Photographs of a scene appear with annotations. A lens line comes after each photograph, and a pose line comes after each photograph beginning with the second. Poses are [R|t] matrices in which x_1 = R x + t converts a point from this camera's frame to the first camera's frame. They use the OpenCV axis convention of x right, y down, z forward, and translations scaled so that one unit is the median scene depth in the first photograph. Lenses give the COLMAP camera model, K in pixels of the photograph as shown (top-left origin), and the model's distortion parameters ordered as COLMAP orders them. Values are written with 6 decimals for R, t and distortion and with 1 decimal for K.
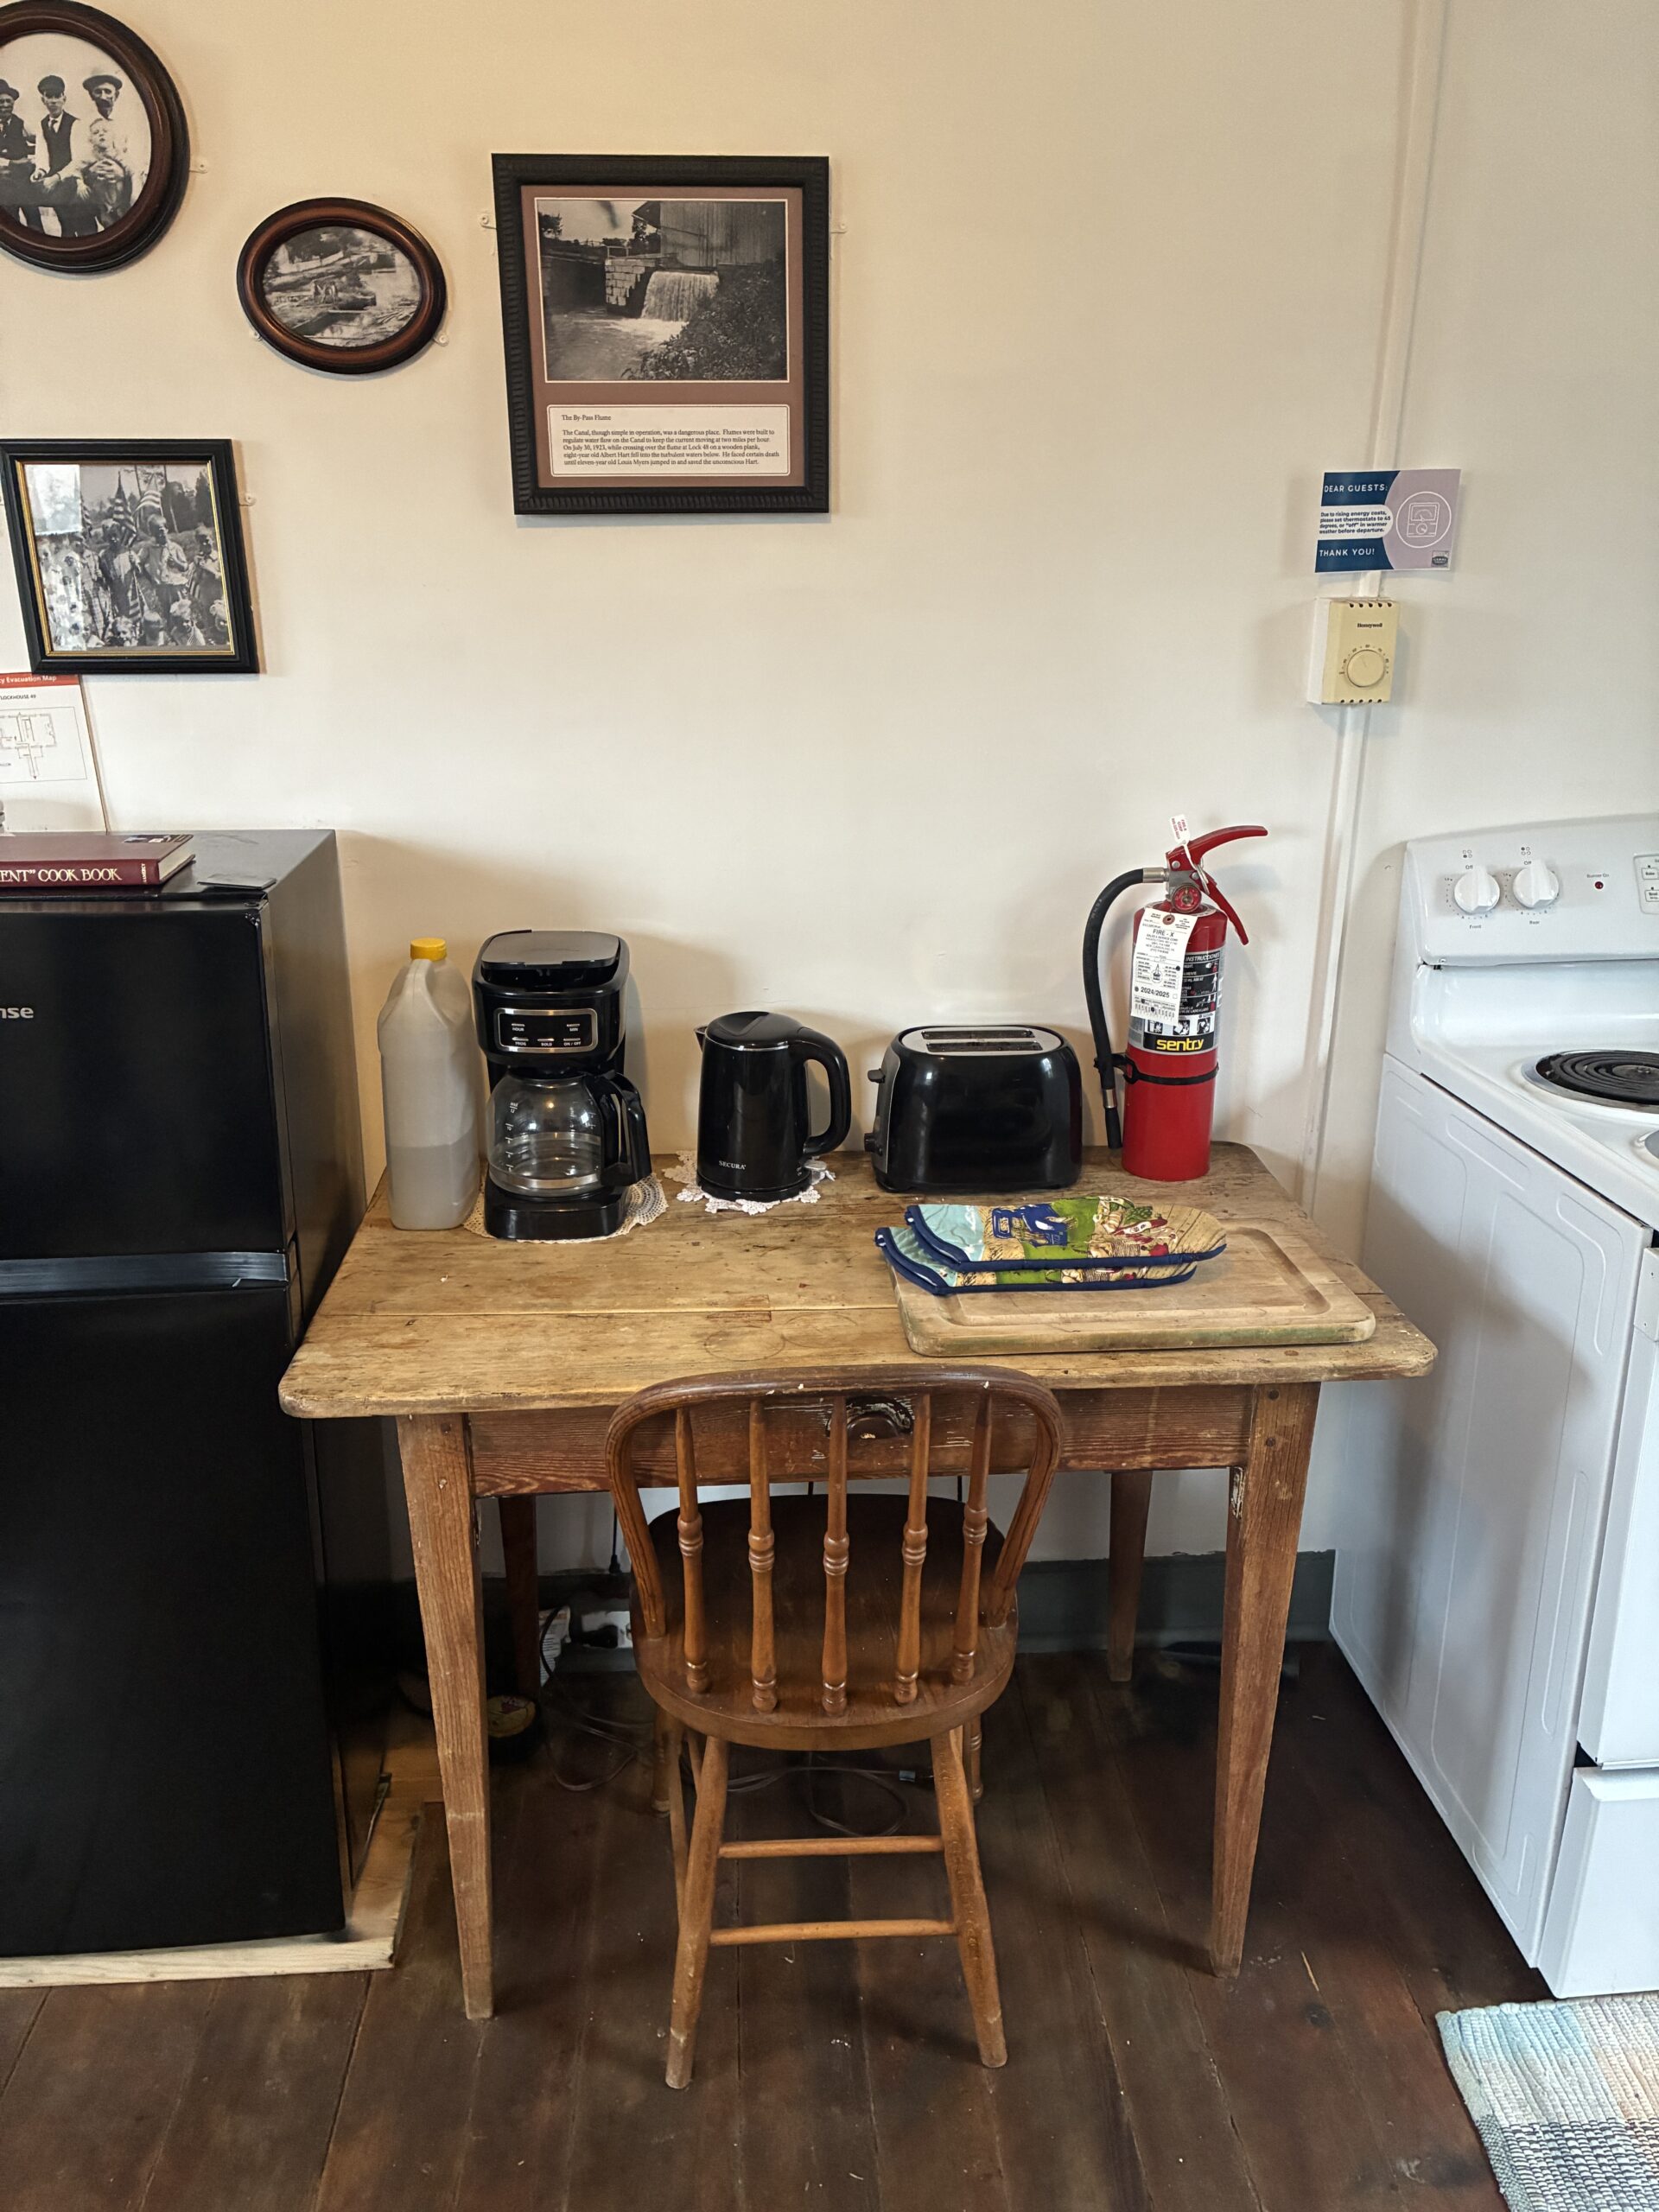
lens RADIAL K [[1667.6, 0, 822.8], [0, 1667.6, 1091.6], [0, 0, 1]] dist [0.014225, -0.004271]
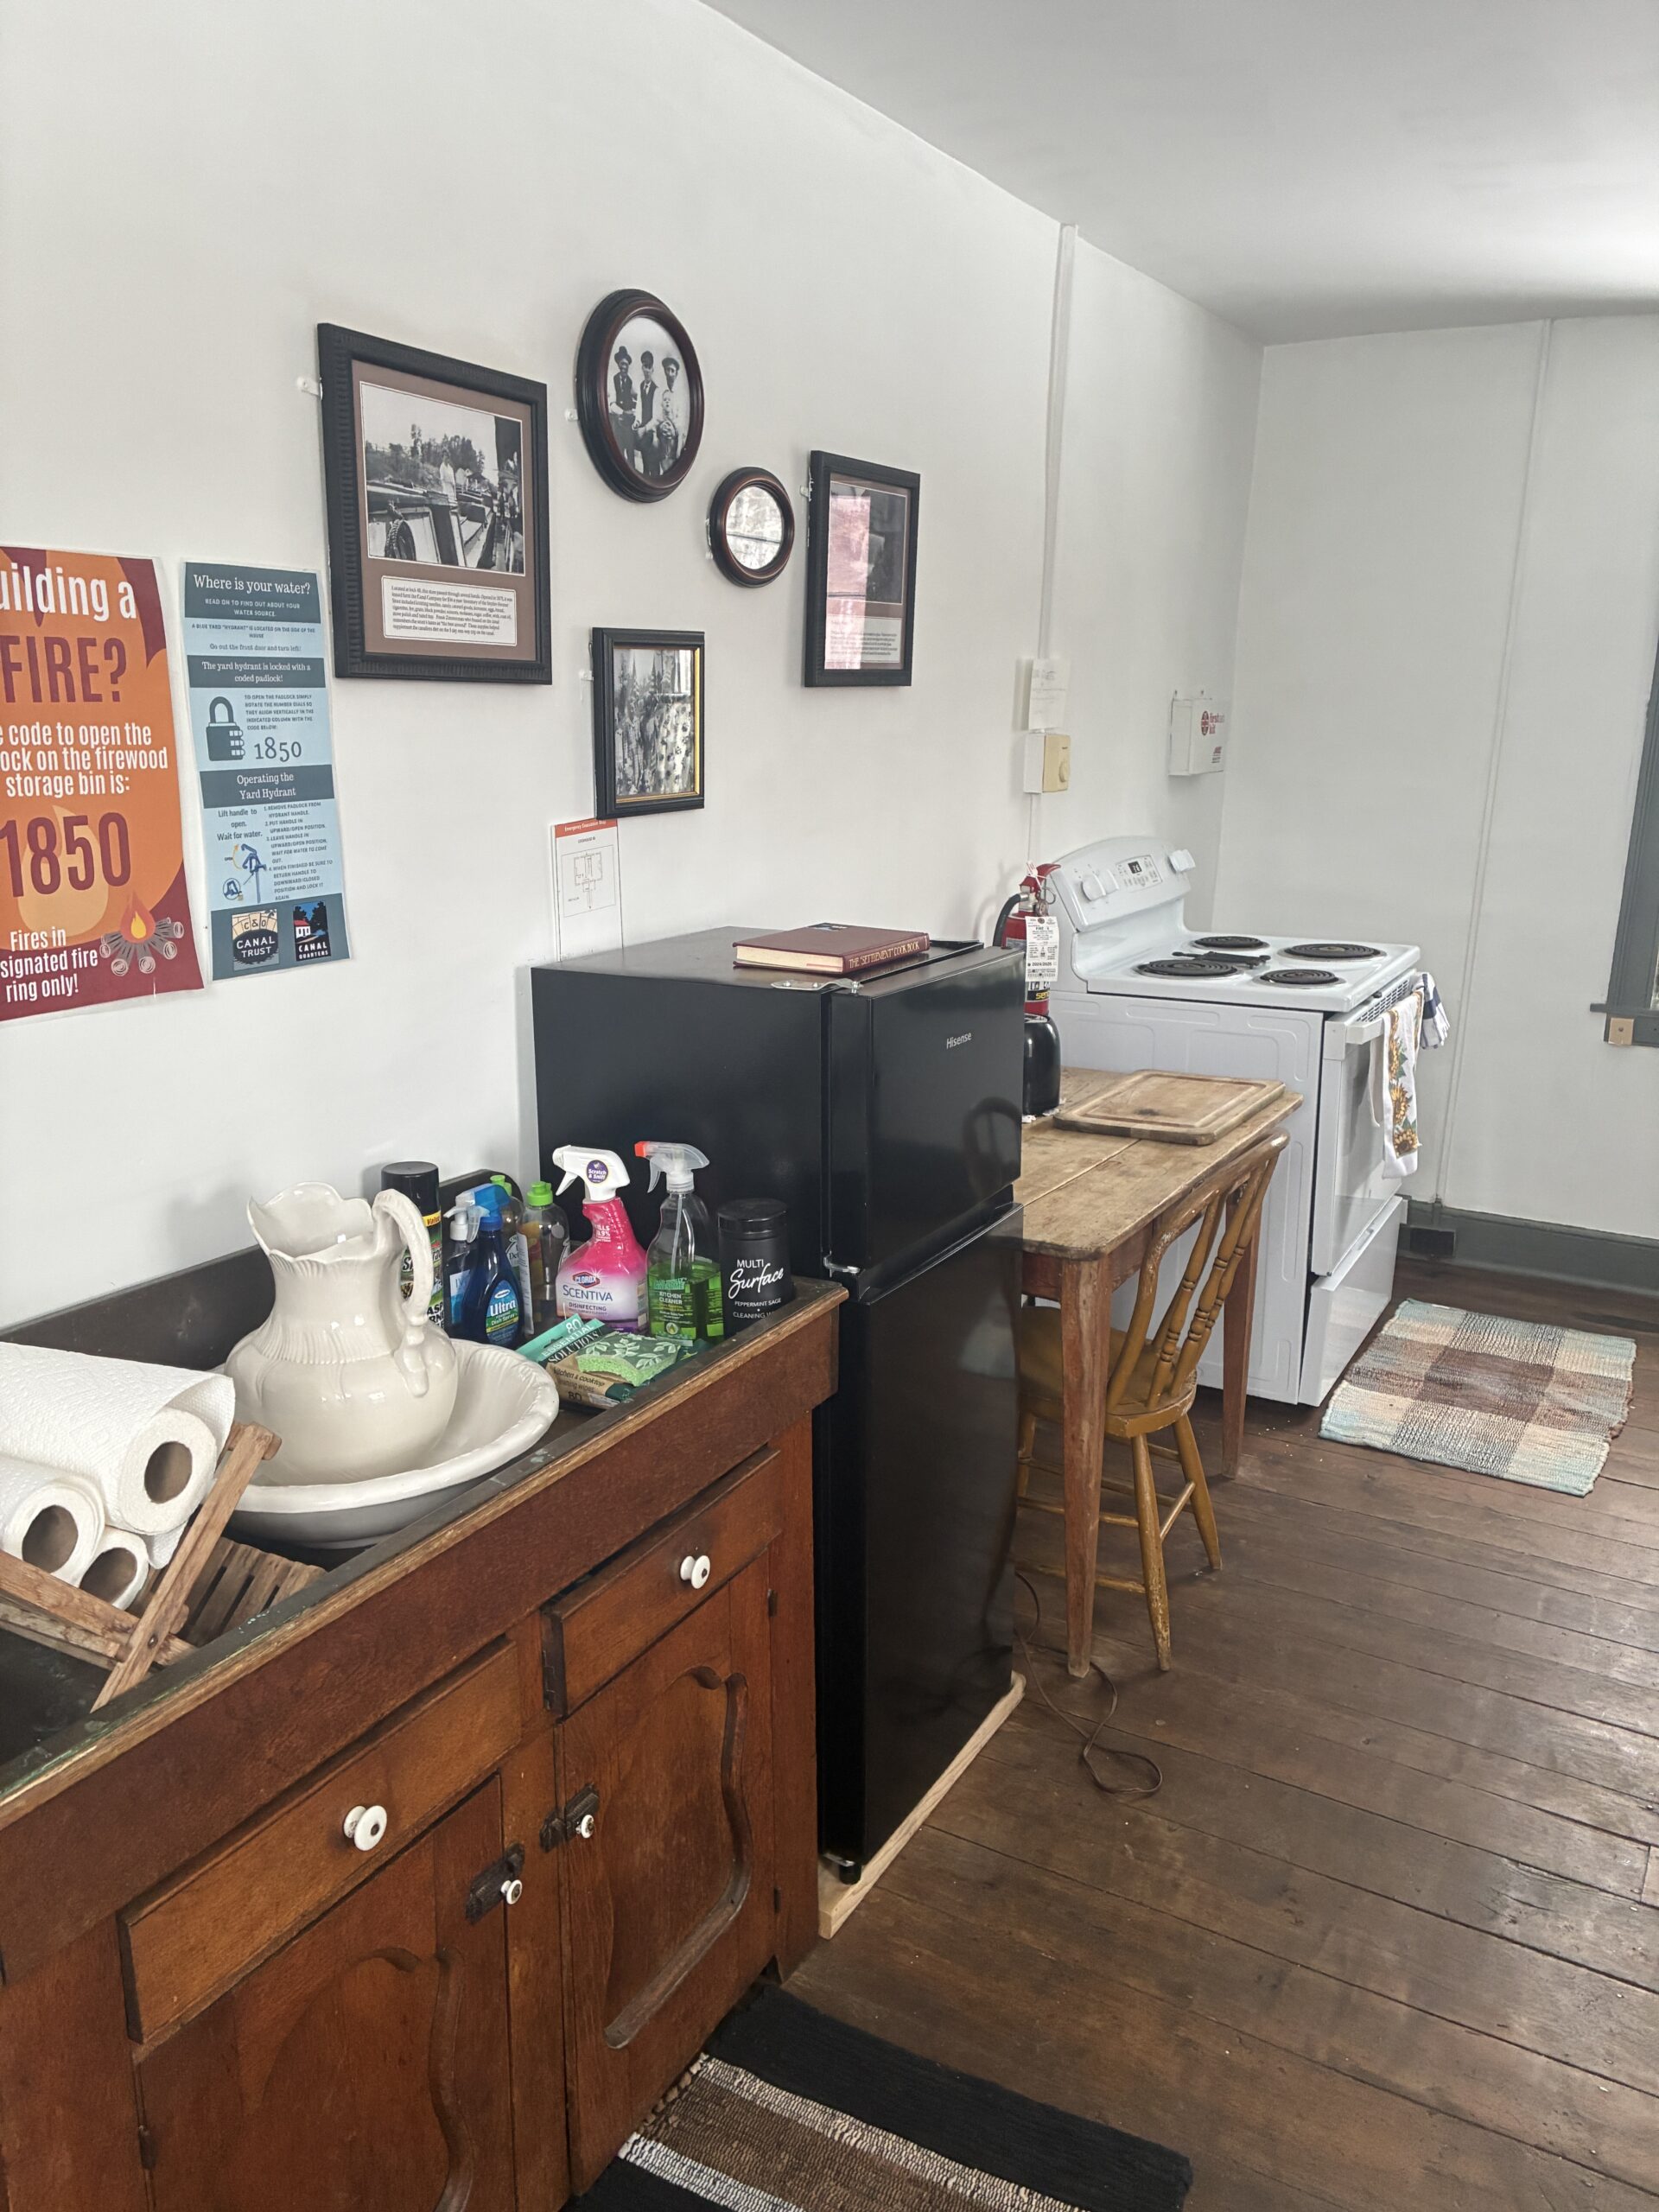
lens RADIAL K [[1656.1, 0, 829.5], [0, 1656.1, 1106.0], [0, 0, 1]] dist [-0.000647, -0.007033]
pose [[0.540573, -0.200002, 0.817178, -1.431895], [0.232124, 0.969084, 0.083628, -0.117704], [-0.808641, 0.144479, 0.570286, 0.240542]]
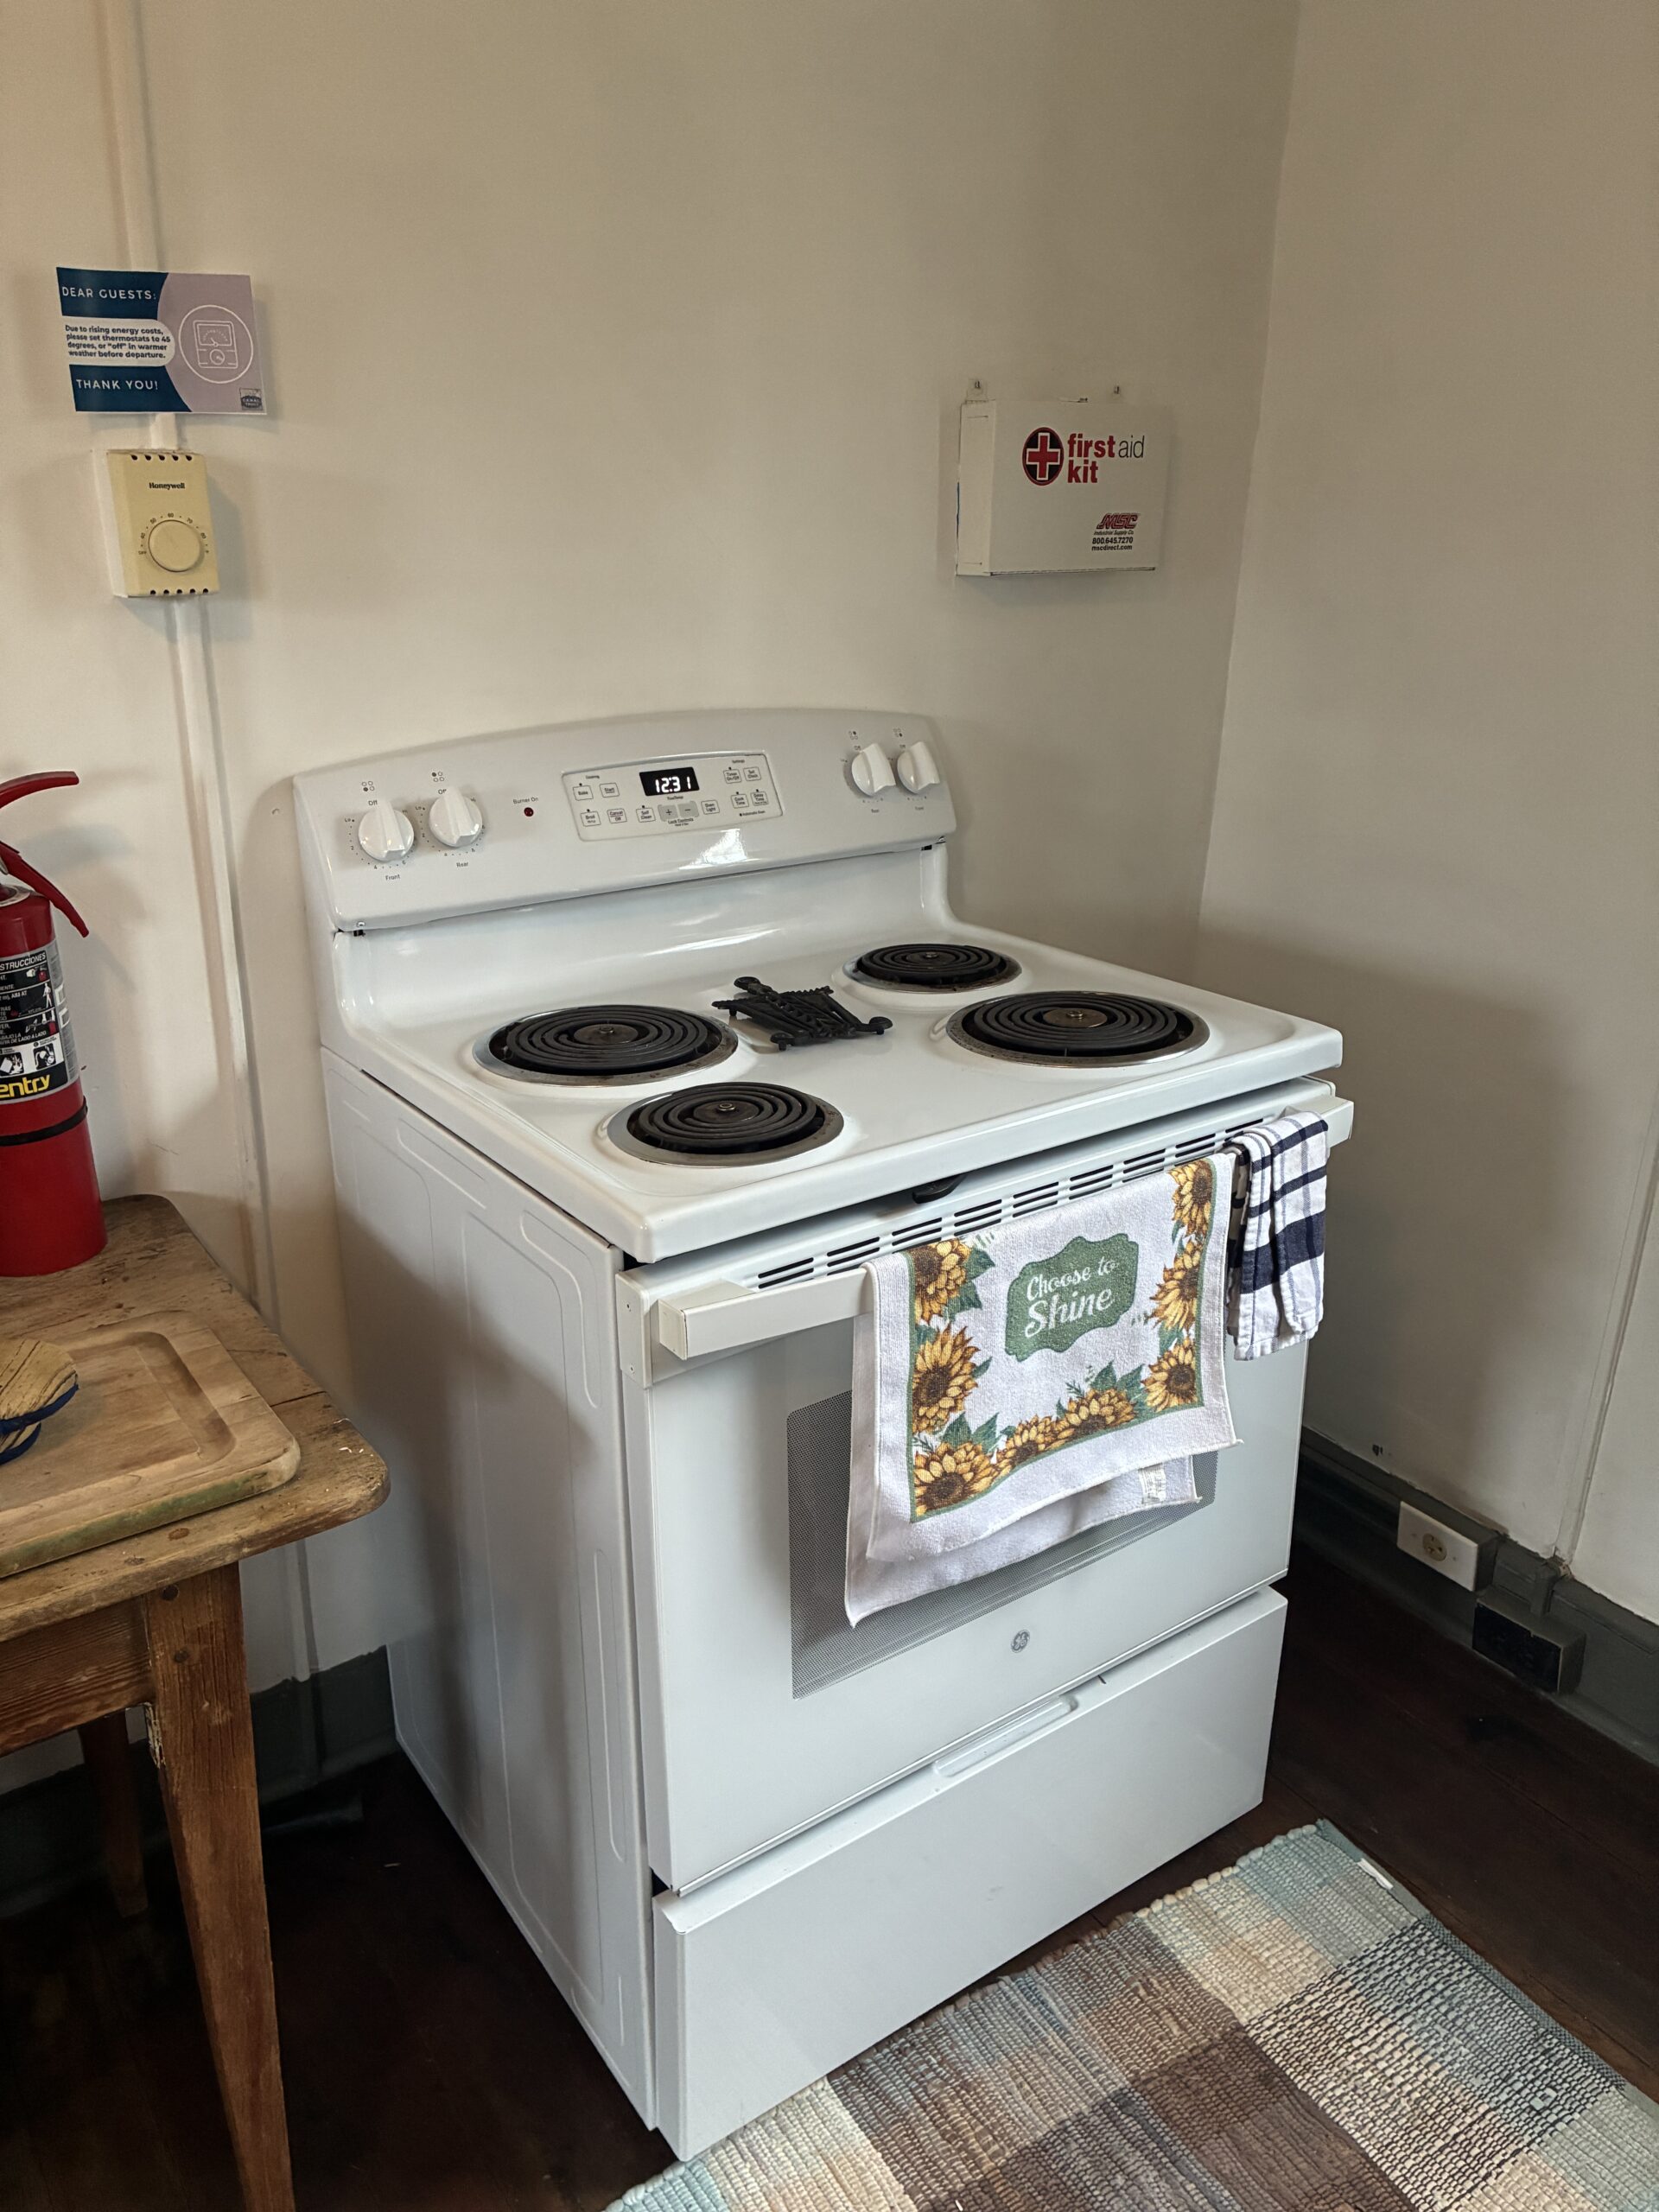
lens RADIAL K [[1656.1, 0, 829.5], [0, 1656.1, 1106.0], [0, 0, 1]] dist [-0.000647, -0.007033]
pose [[0.853534, -0.176842, 0.490110, 0.170754], [0.154185, 0.984238, 0.086617, -0.029365], [-0.497702, 0.001637, 0.867347, 0.225511]]
